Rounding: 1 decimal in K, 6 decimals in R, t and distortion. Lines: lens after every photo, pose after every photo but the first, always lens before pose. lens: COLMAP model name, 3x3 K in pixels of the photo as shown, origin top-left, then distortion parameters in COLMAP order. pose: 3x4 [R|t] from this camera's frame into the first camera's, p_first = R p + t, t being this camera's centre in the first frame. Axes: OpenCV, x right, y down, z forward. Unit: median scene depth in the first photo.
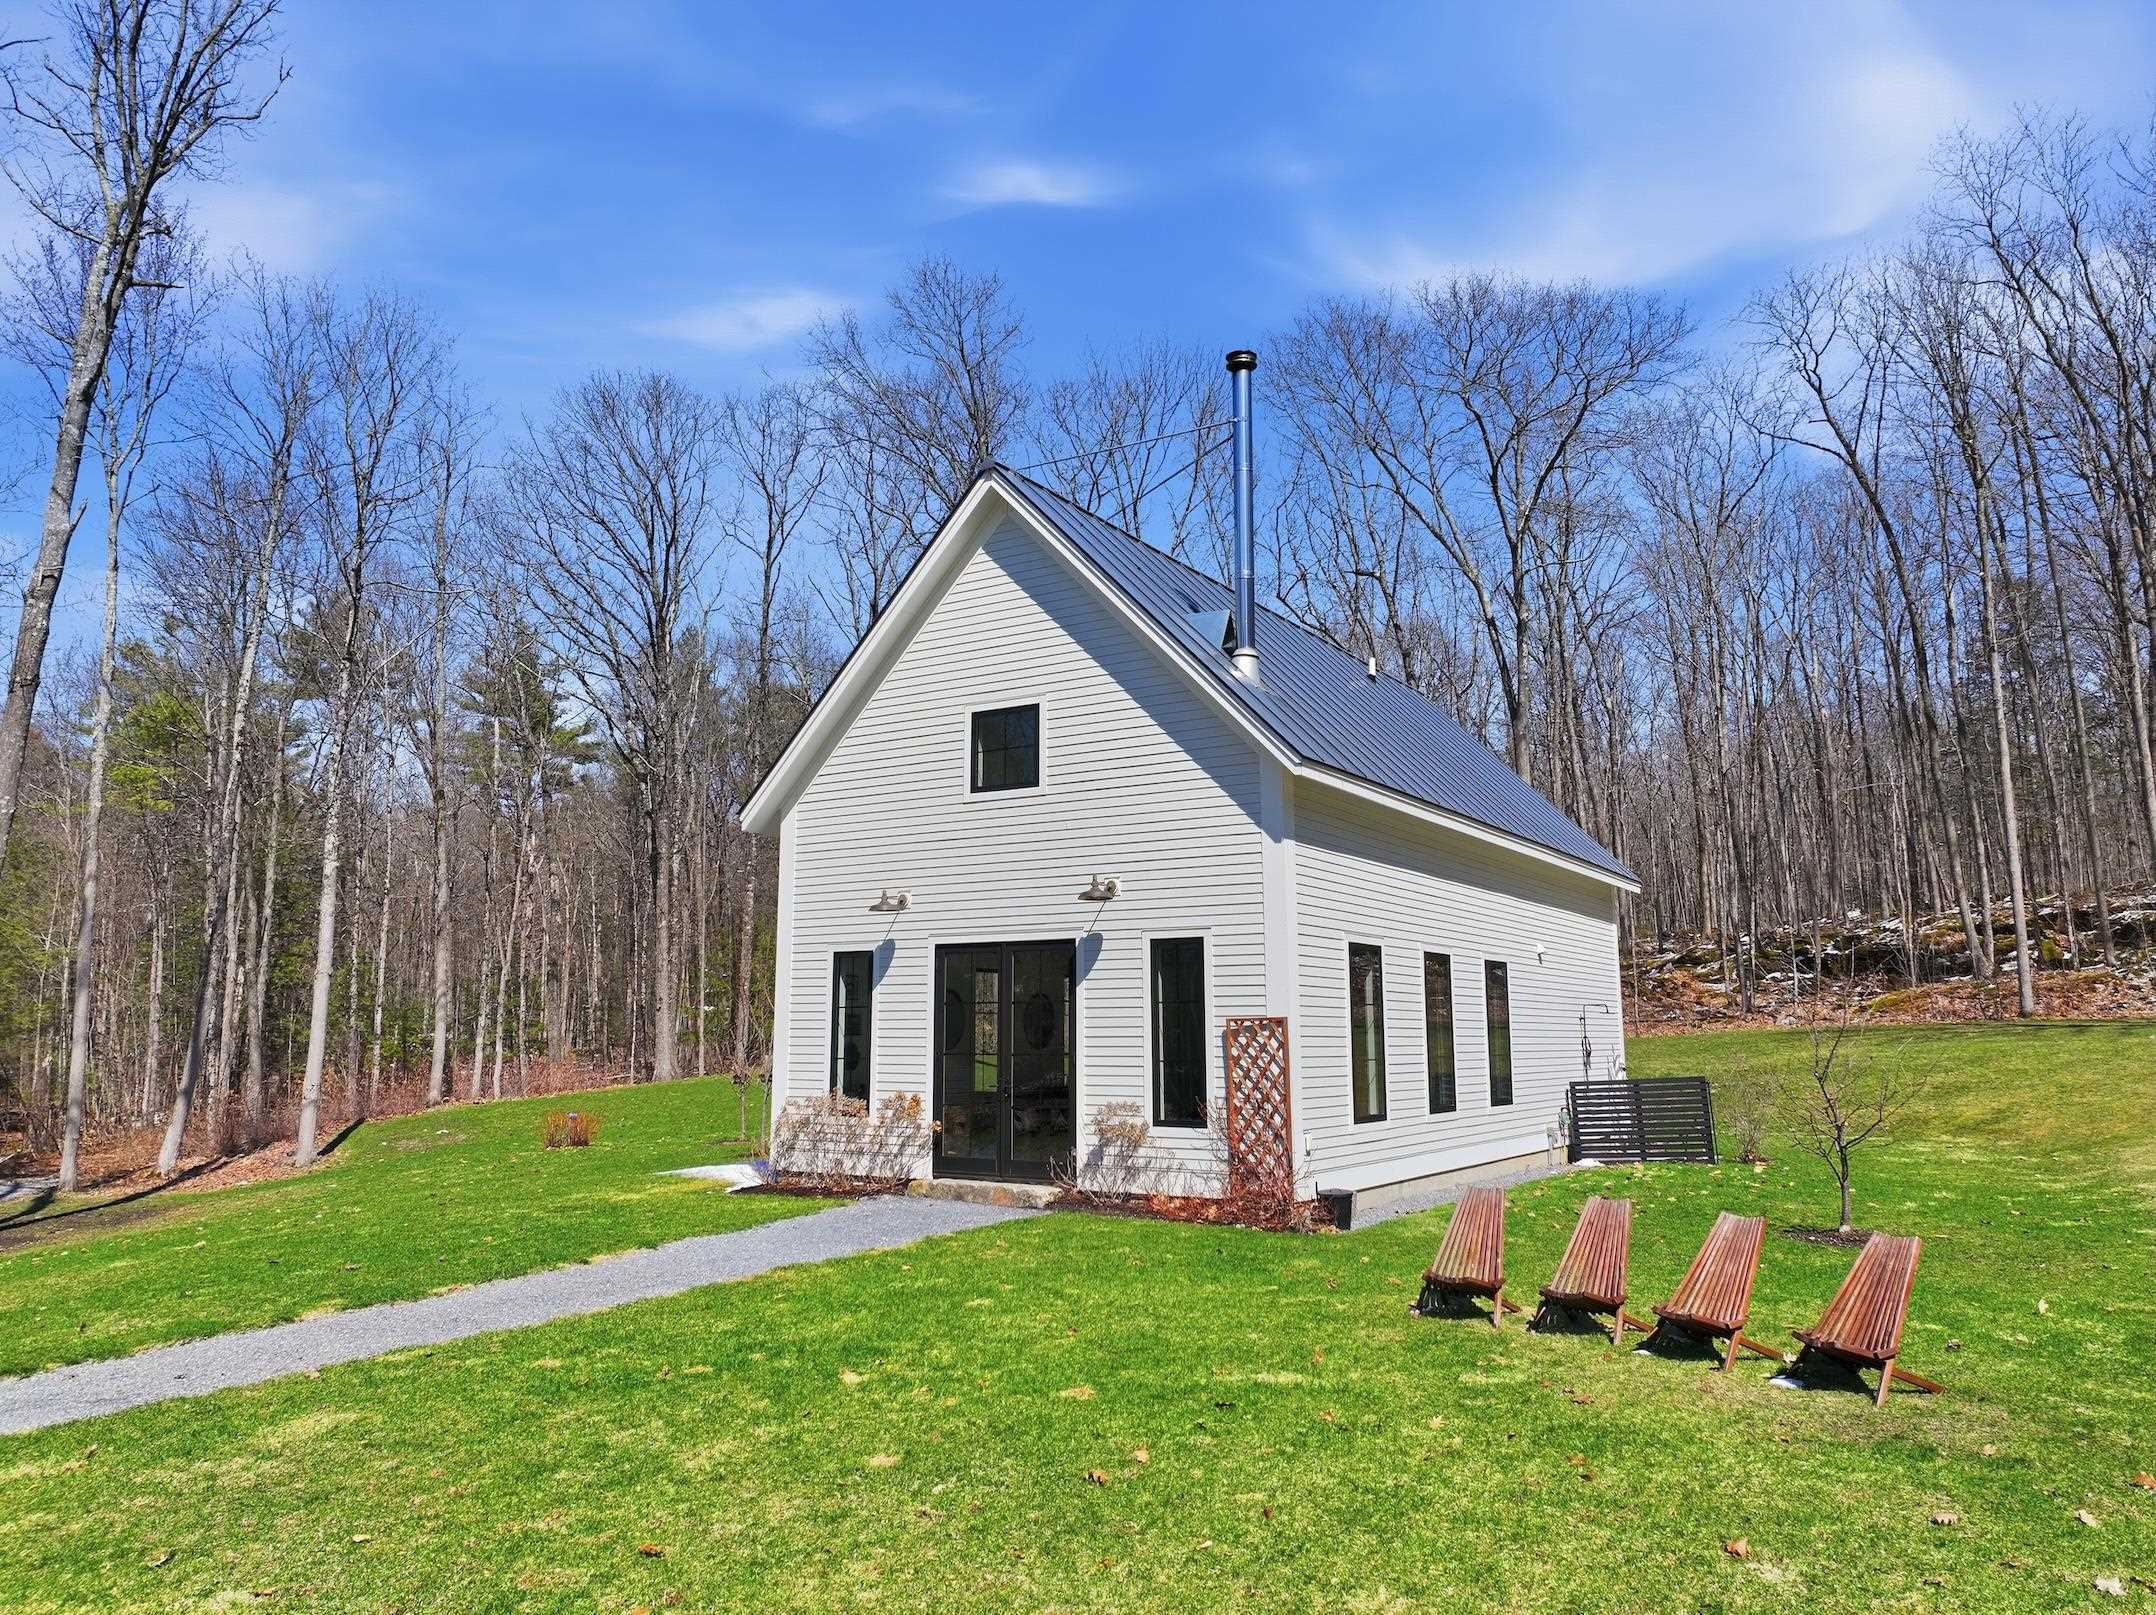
lens RADIAL K [[1524.0, 0, 1068.9], [0, 1524.0, 800.0], [0, 0, 1]] dist [0.013714, 0.005567]
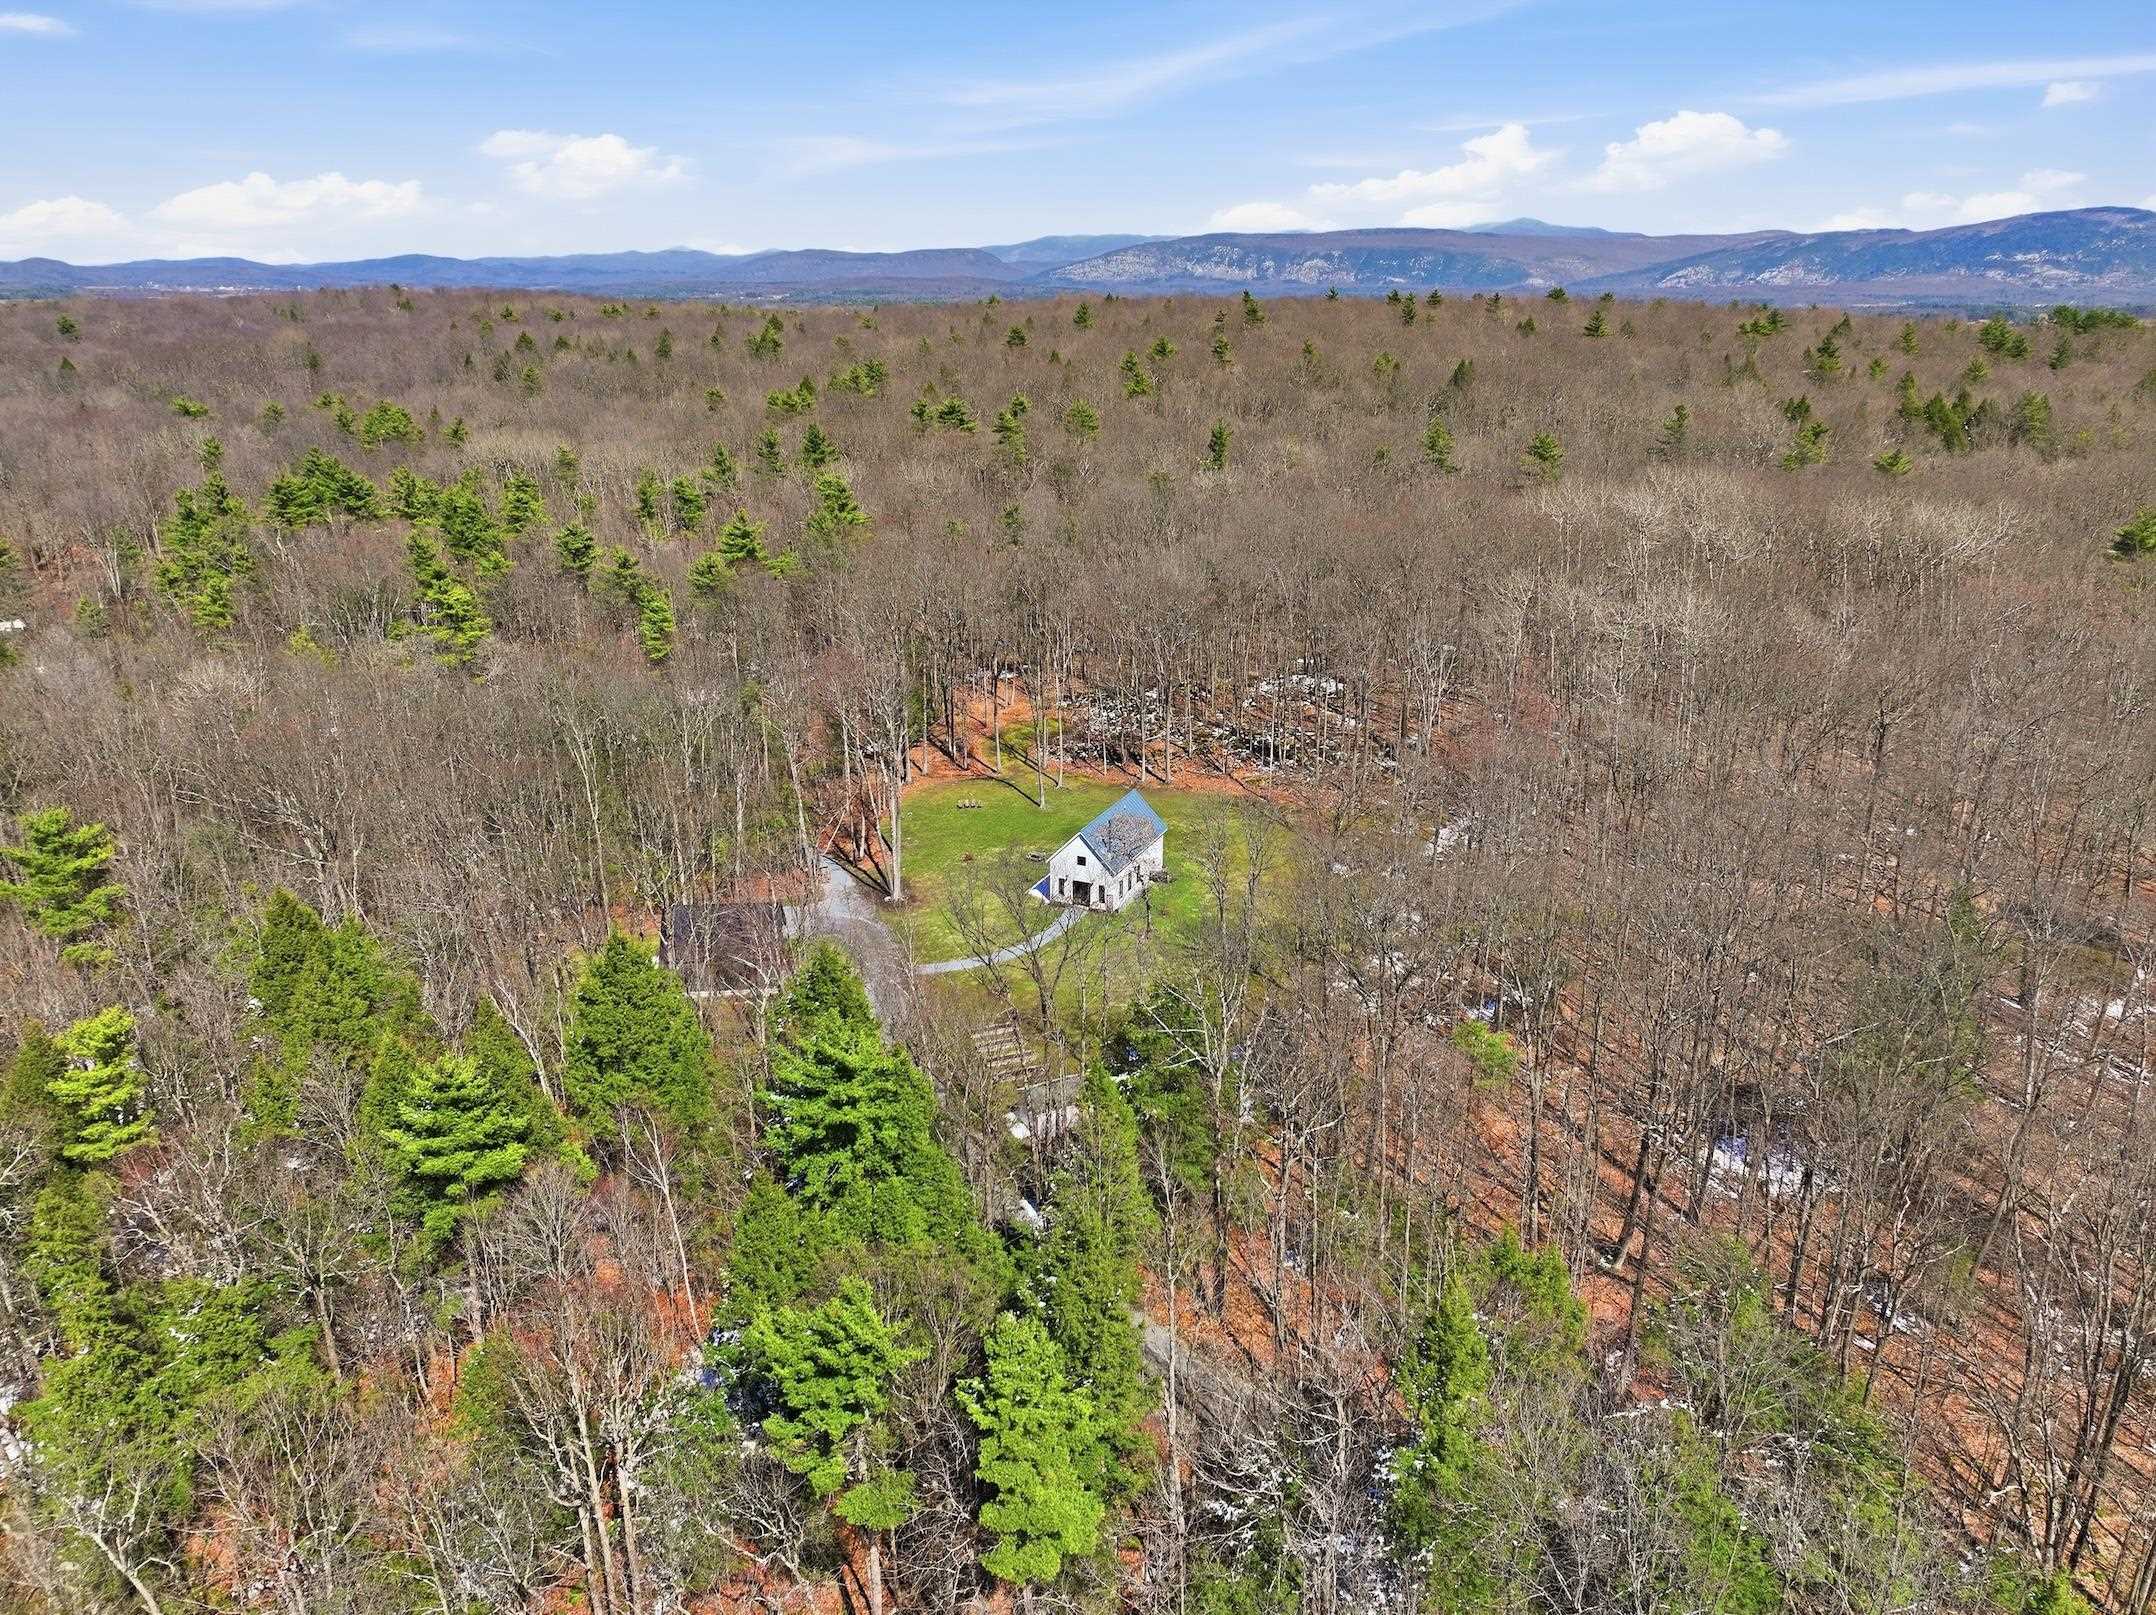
lens RADIAL K [[1524.0, 0, 1068.9], [0, 1524.0, 800.0], [0, 0, 1]] dist [0.013714, 0.005567]
pose [[0.987988, -0.051809, 0.145587, -1.303698], [-0.019450, 0.892940, 0.449755, -4.077027], [-0.153302, -0.447184, 0.881207, -6.230181]]
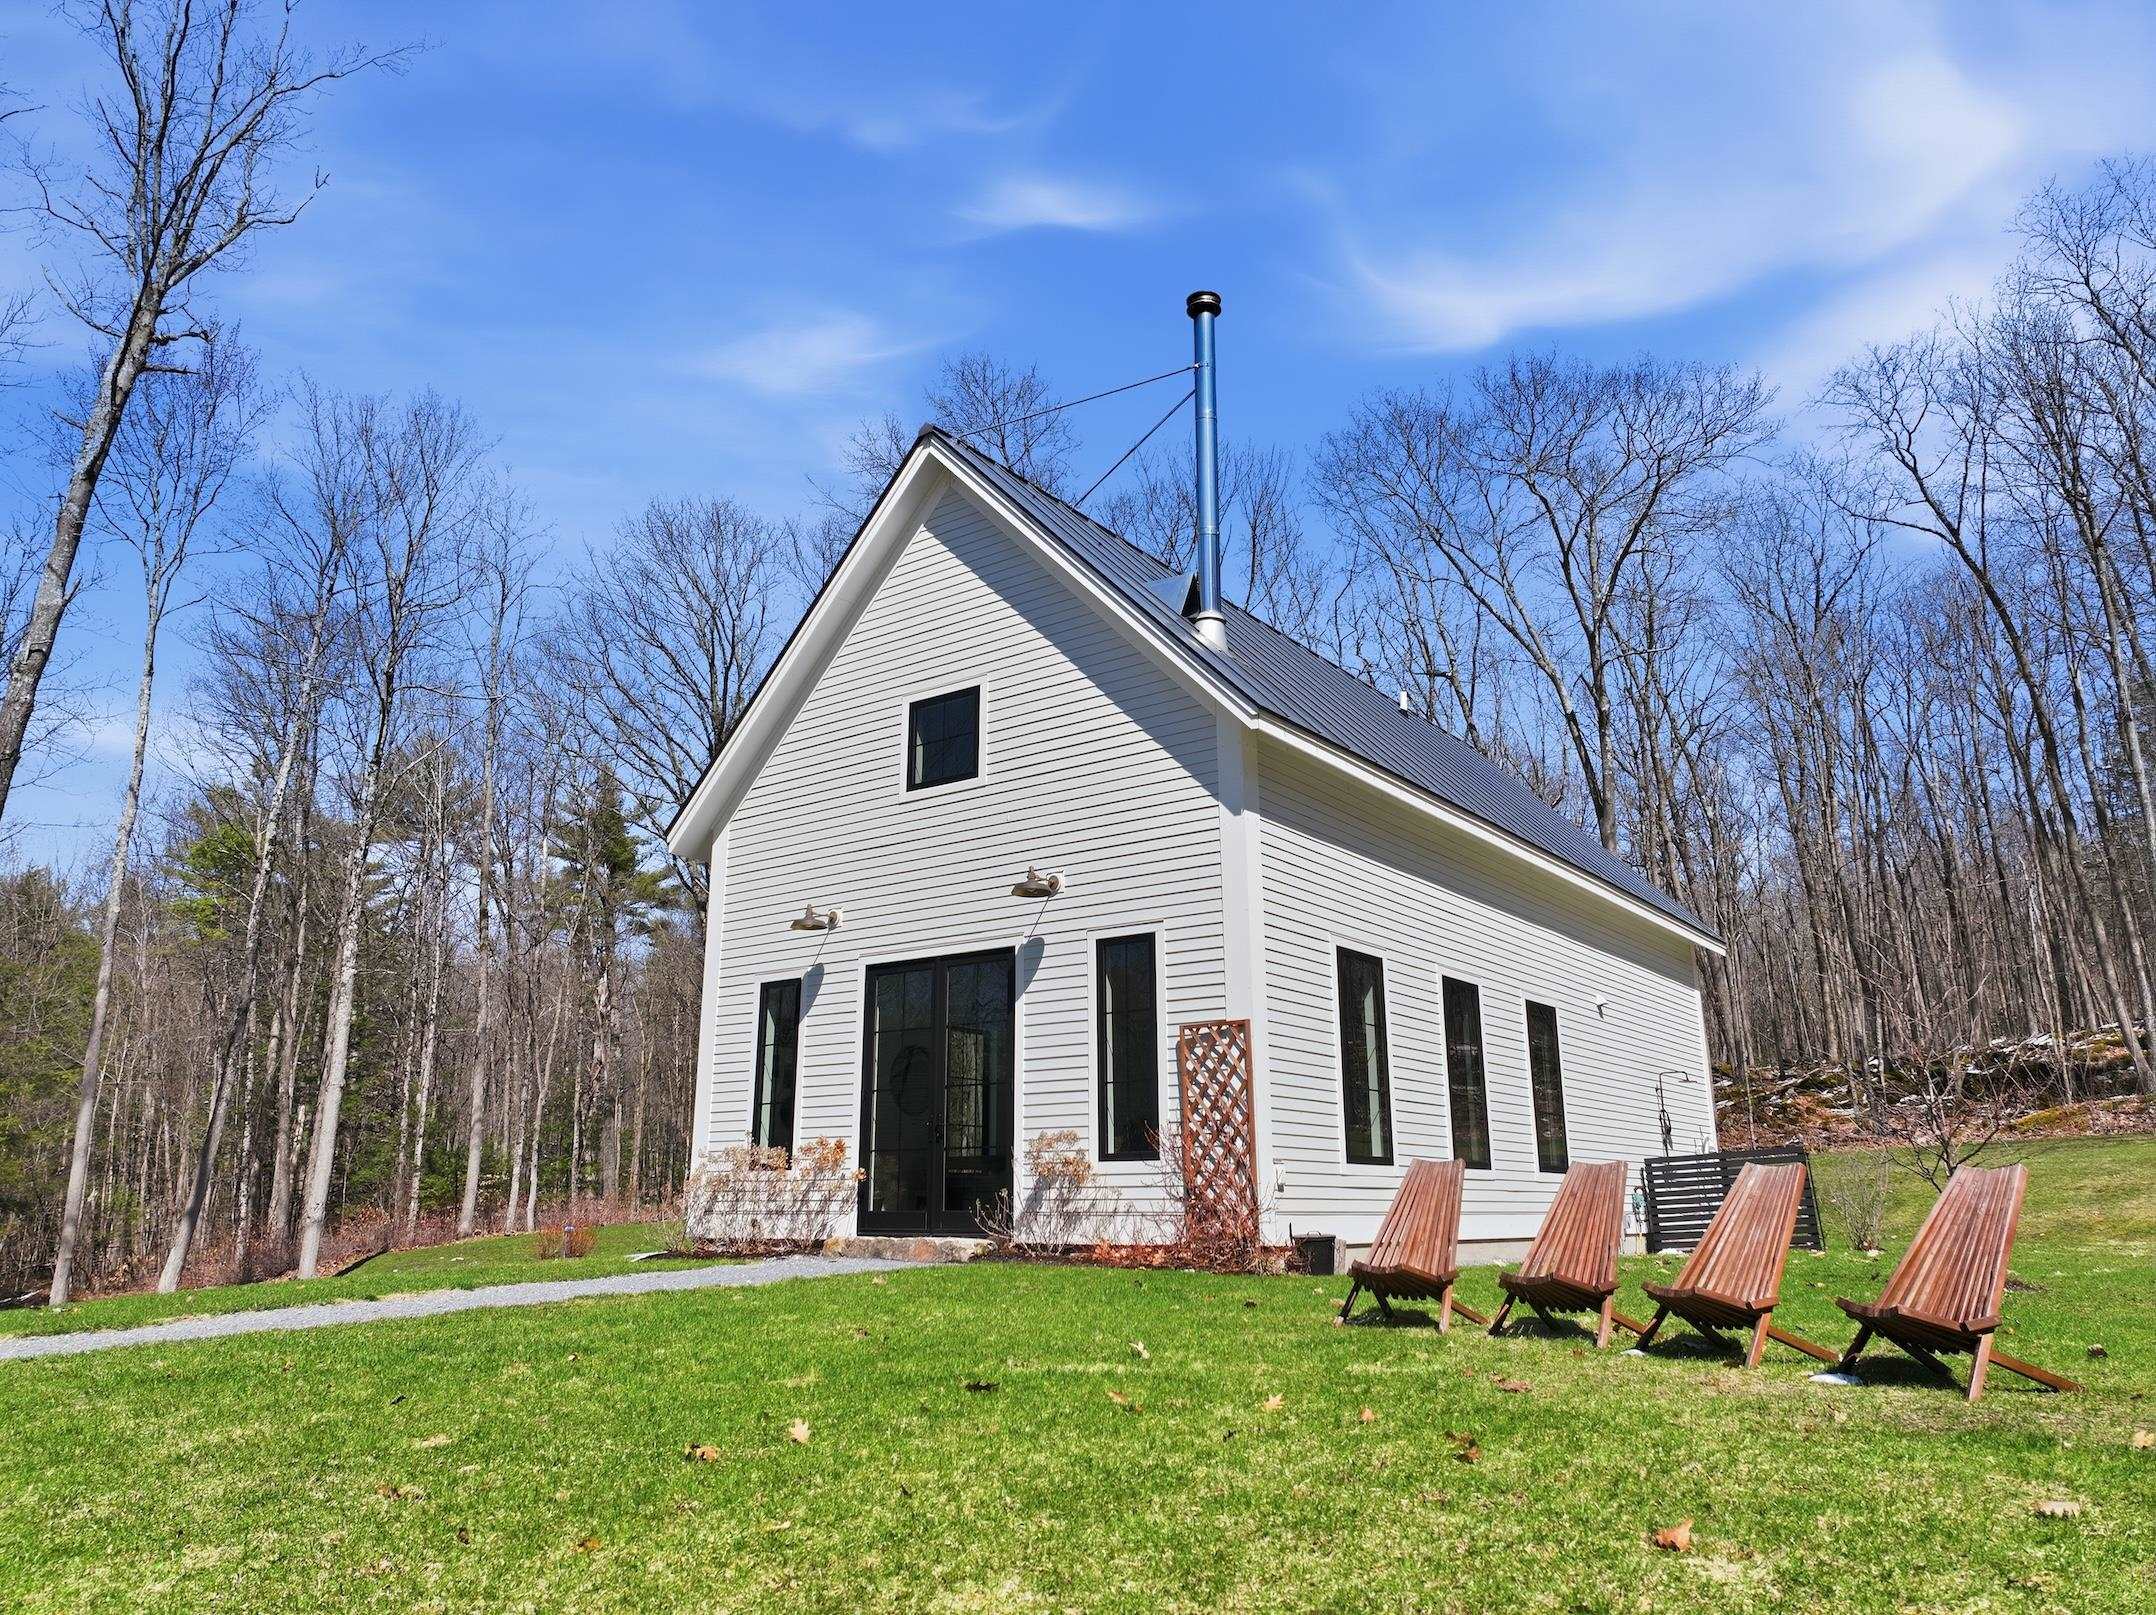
lens RADIAL K [[1524.0, 0, 1068.9], [0, 1524.0, 800.0], [0, 0, 1]] dist [0.013714, 0.005567]
pose [[0.997456, -0.018165, -0.068933, 0.086395], [0.010639, 0.994093, -0.108011, 0.092779], [0.070488, 0.107003, 0.991757, 0.131288]]
